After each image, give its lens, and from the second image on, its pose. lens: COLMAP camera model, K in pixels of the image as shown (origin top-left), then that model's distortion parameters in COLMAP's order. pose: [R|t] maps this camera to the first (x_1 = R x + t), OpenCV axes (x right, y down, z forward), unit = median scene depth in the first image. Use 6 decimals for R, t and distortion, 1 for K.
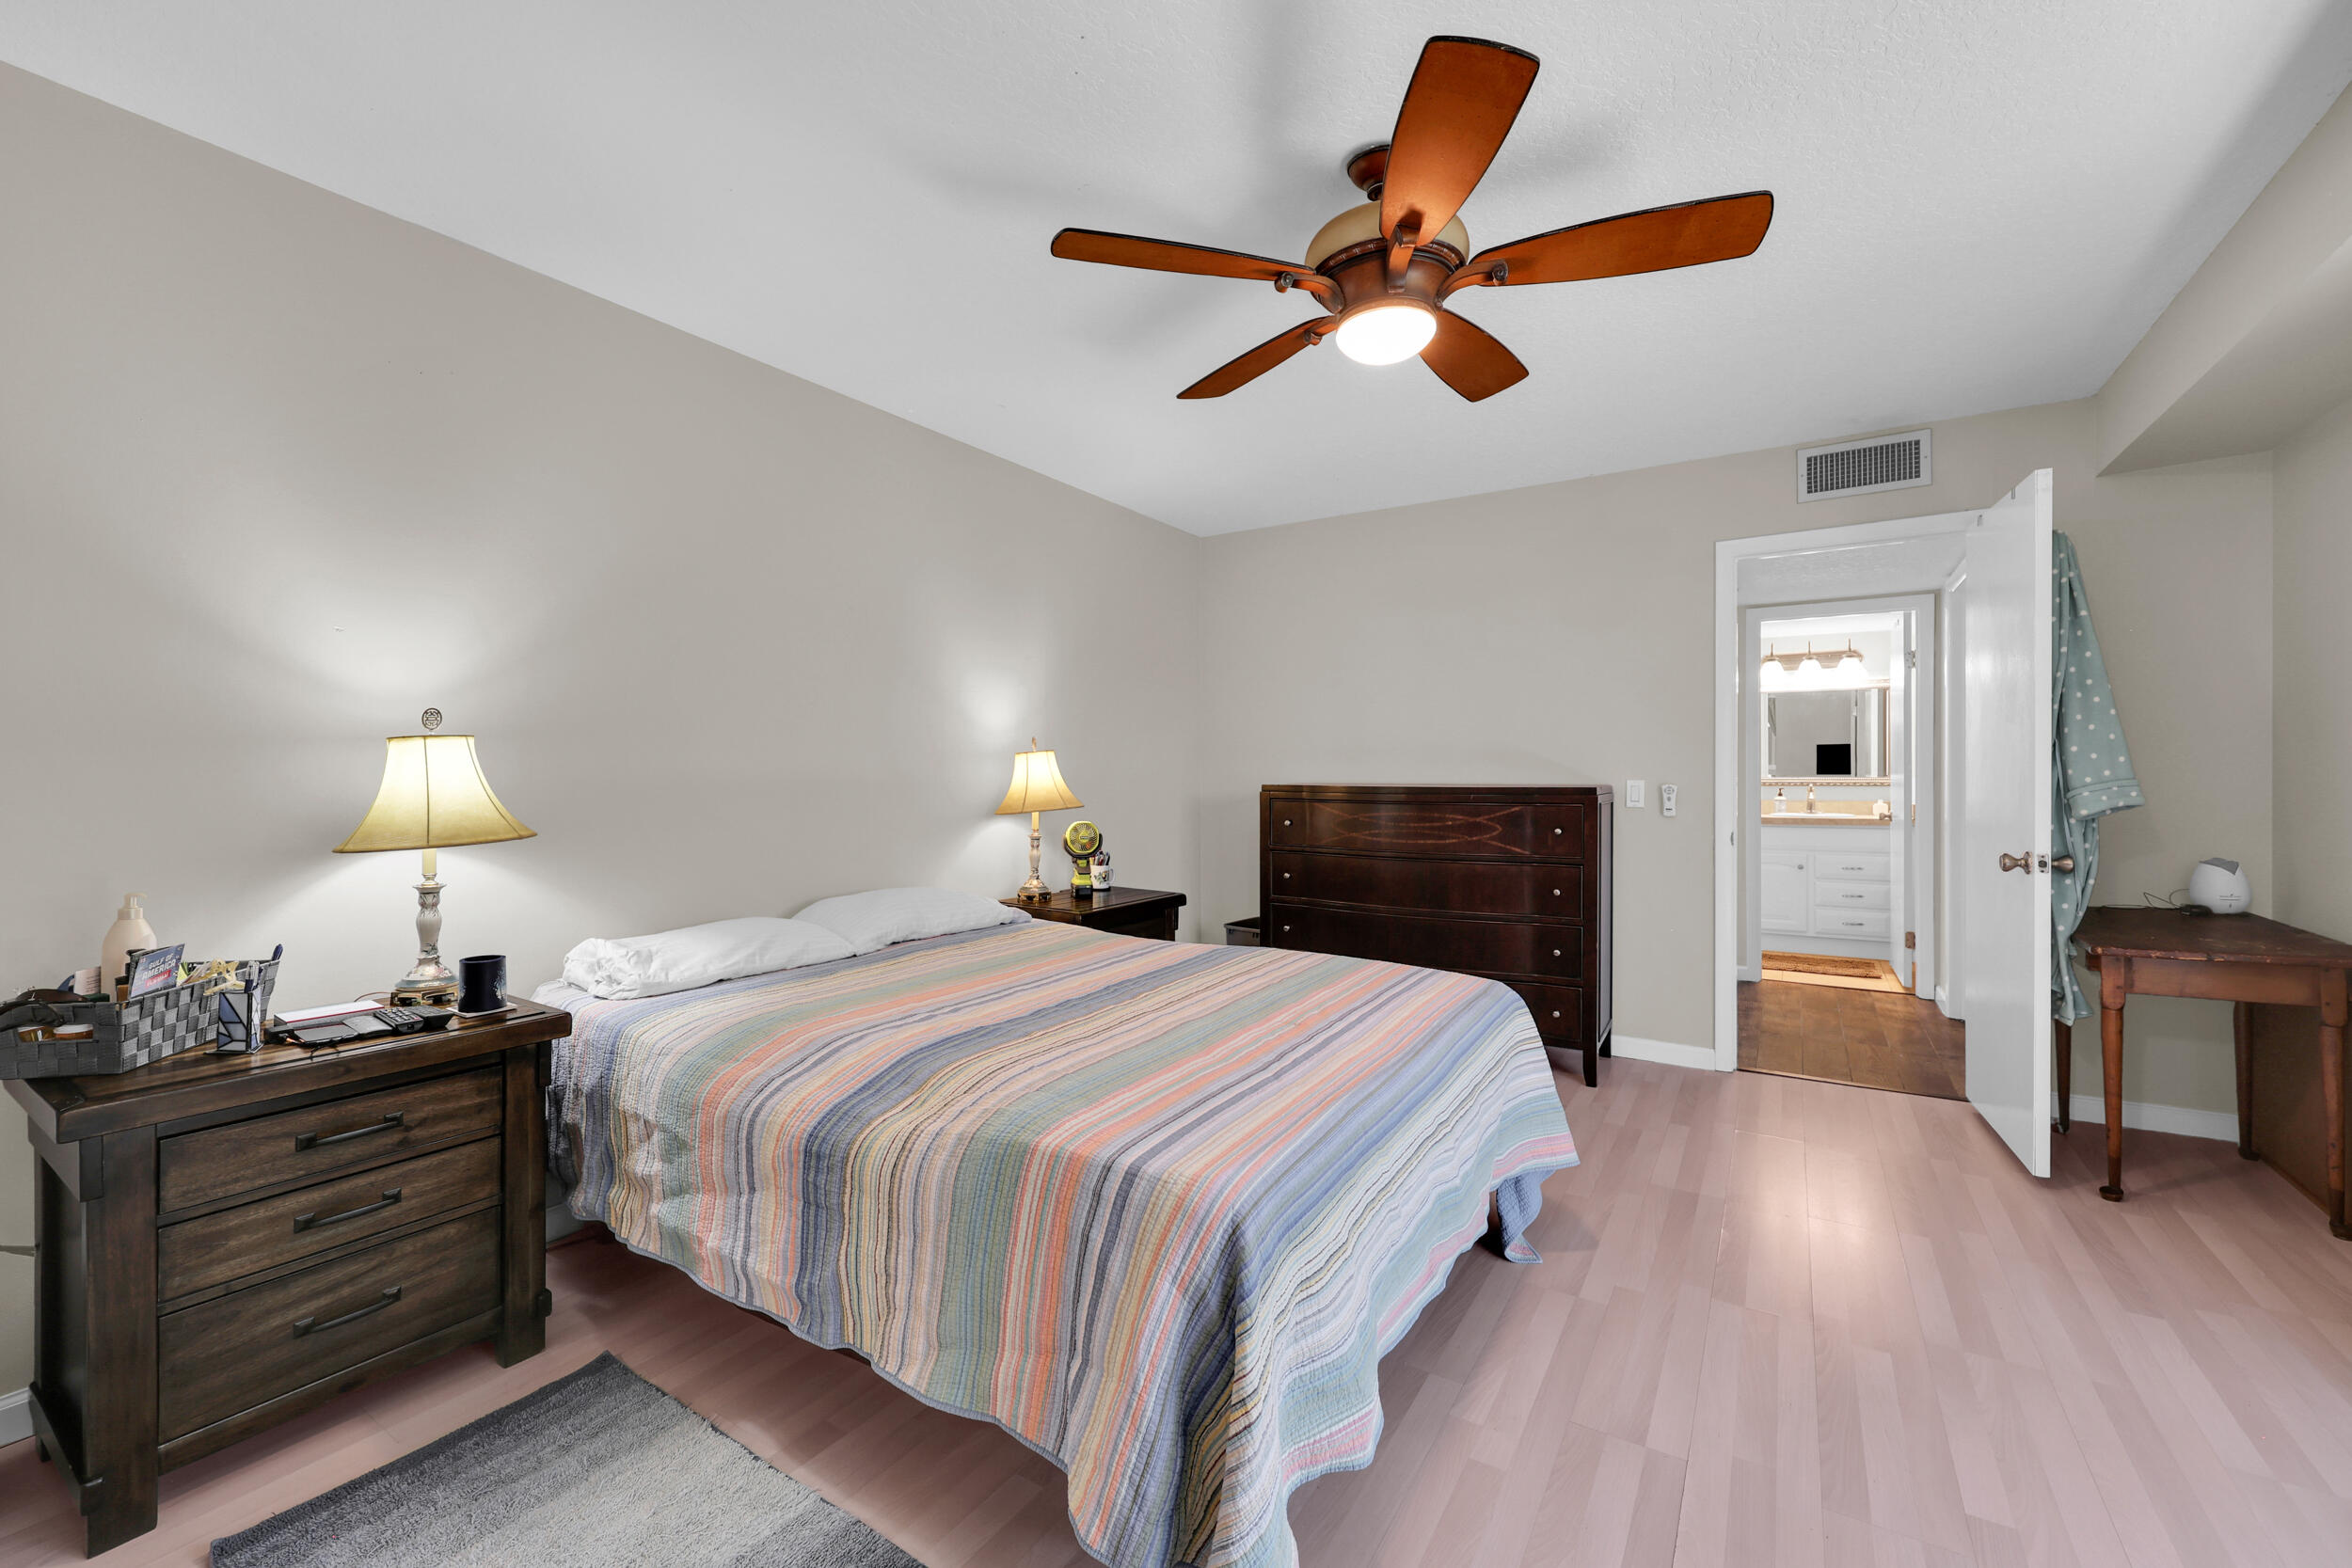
lens RADIAL K [[954.7, 0, 1176.0], [0, 954.7, 784.0], [0, 0, 1]] dist [0.000925, 0.000291]
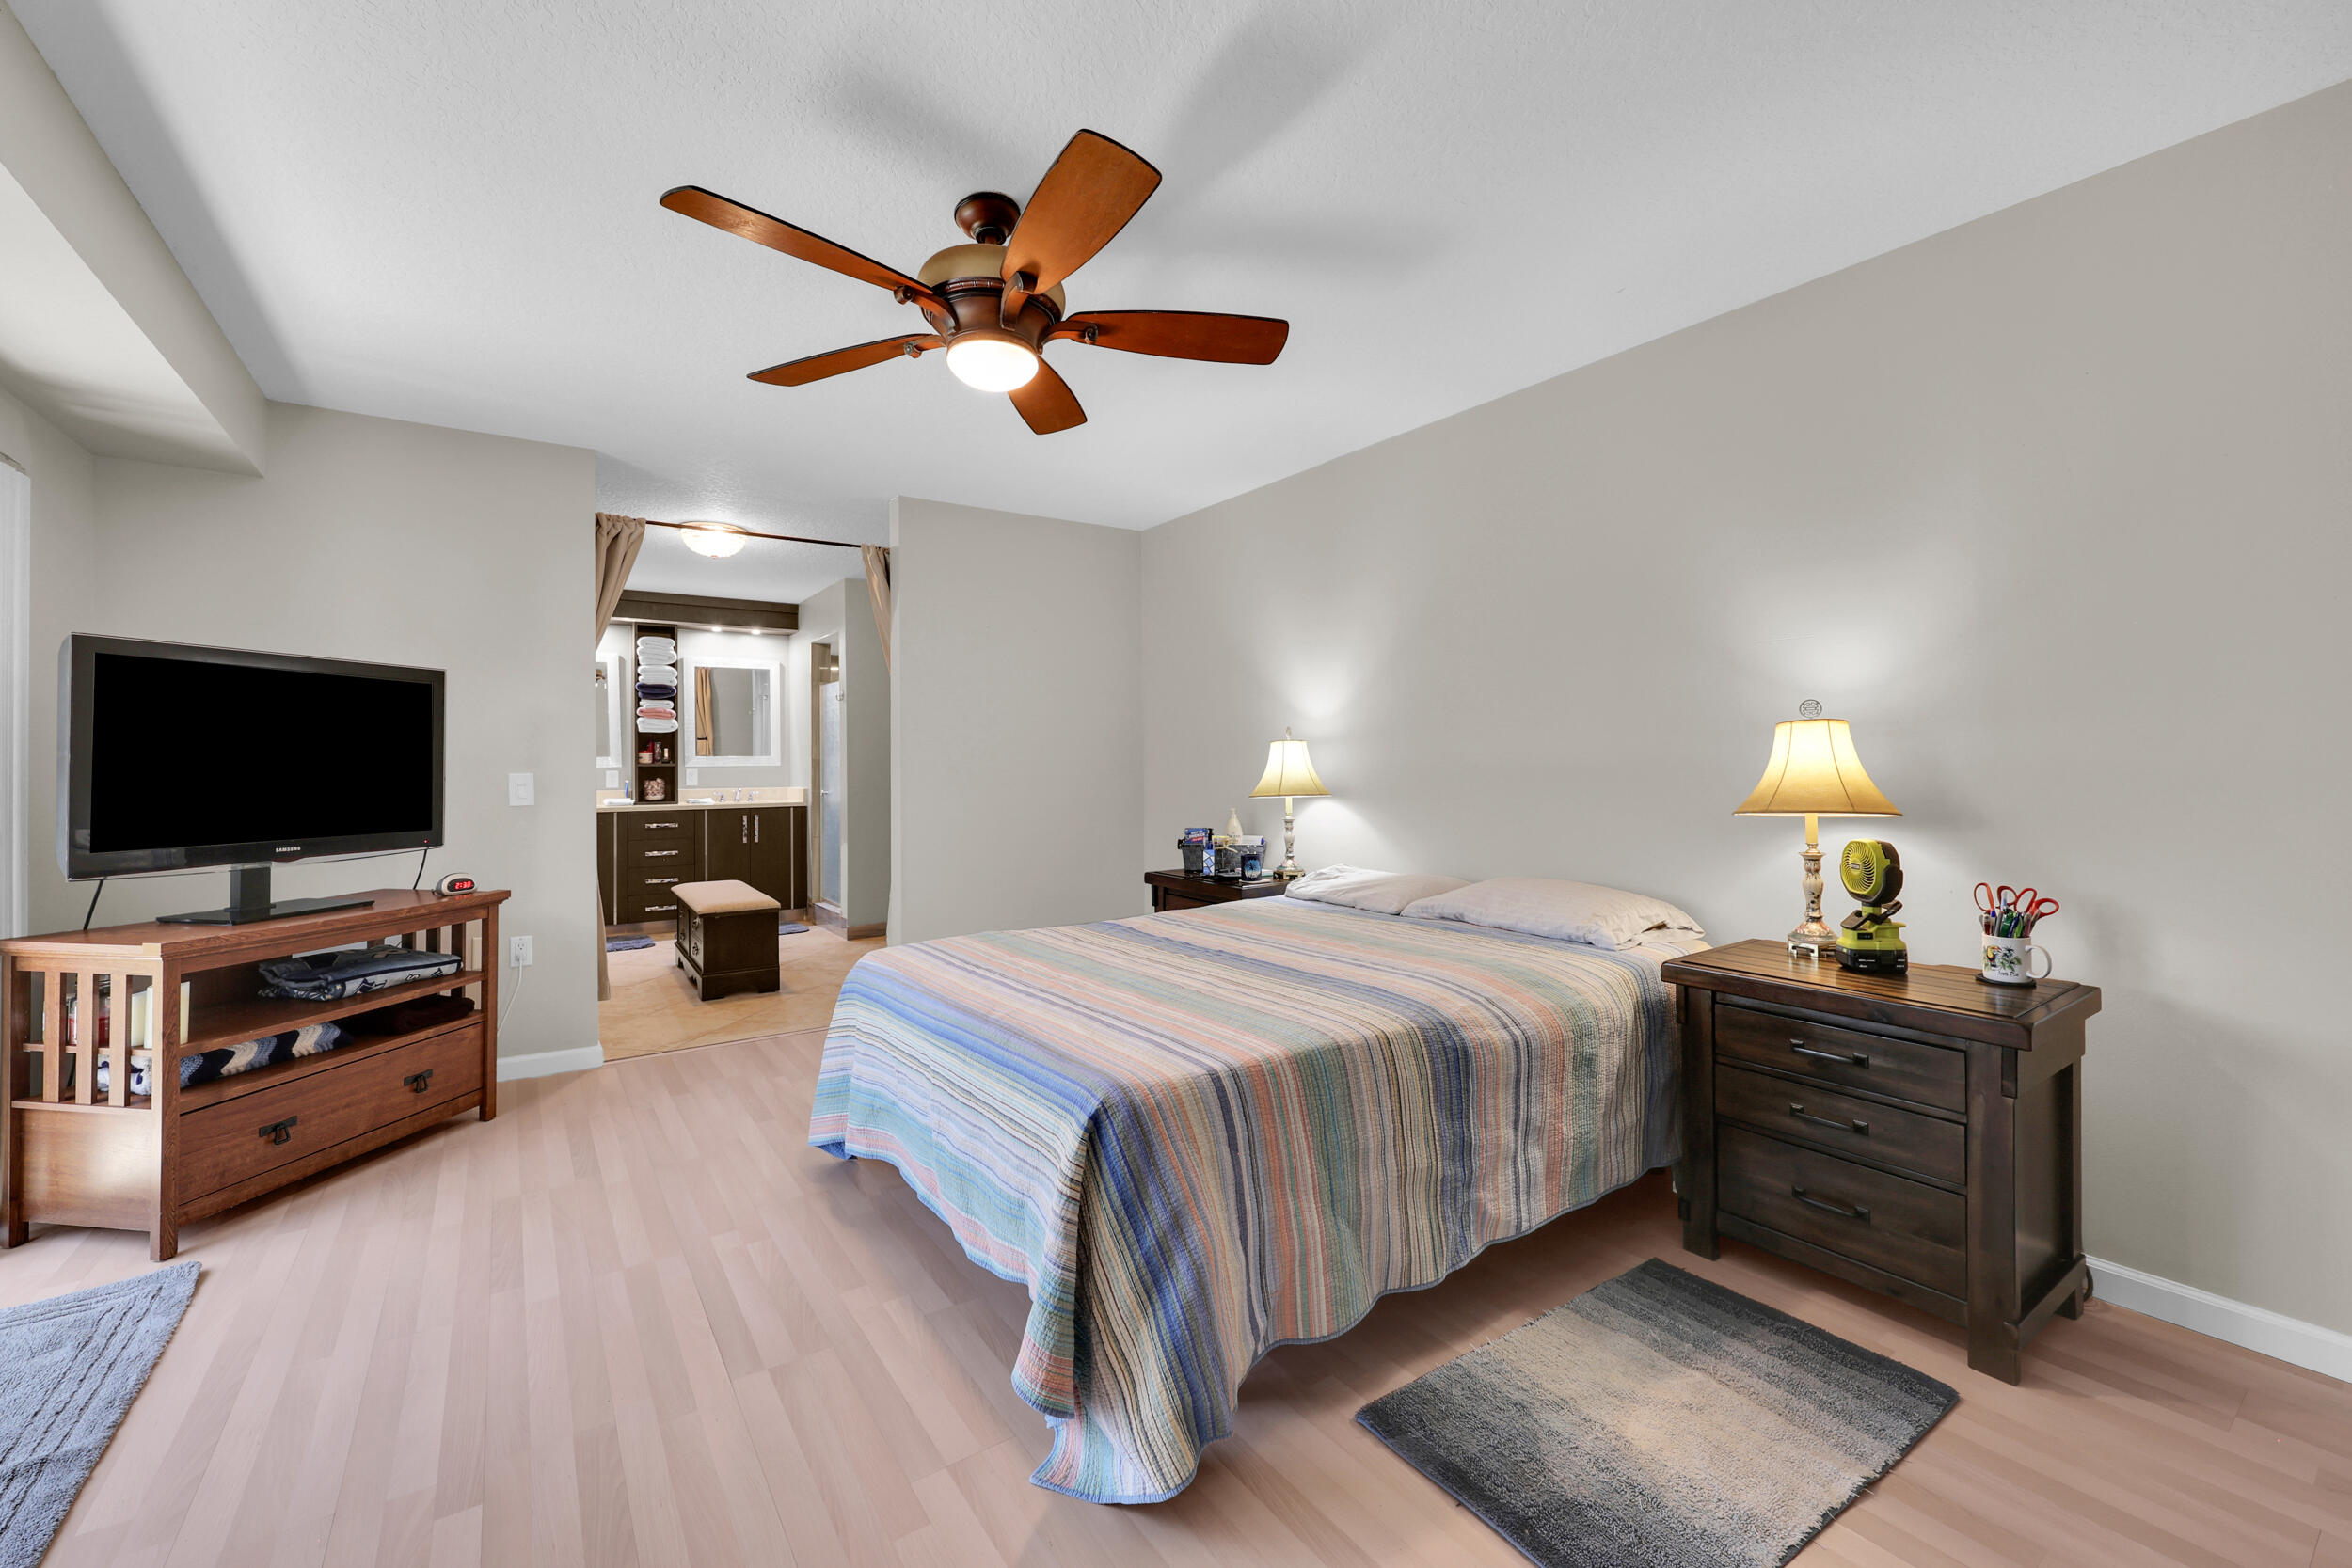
lens RADIAL K [[949.2, 0, 1173.2], [0, 949.2, 778.1], [0, 0, 1]] dist [-0.000583, -0.000147]
pose [[-0.385600, 0.021360, -0.922419, 1.201948], [-0.002226, 0.999708, 0.024080, -0.023119], [0.922663, 0.011338, -0.385440, 1.695582]]
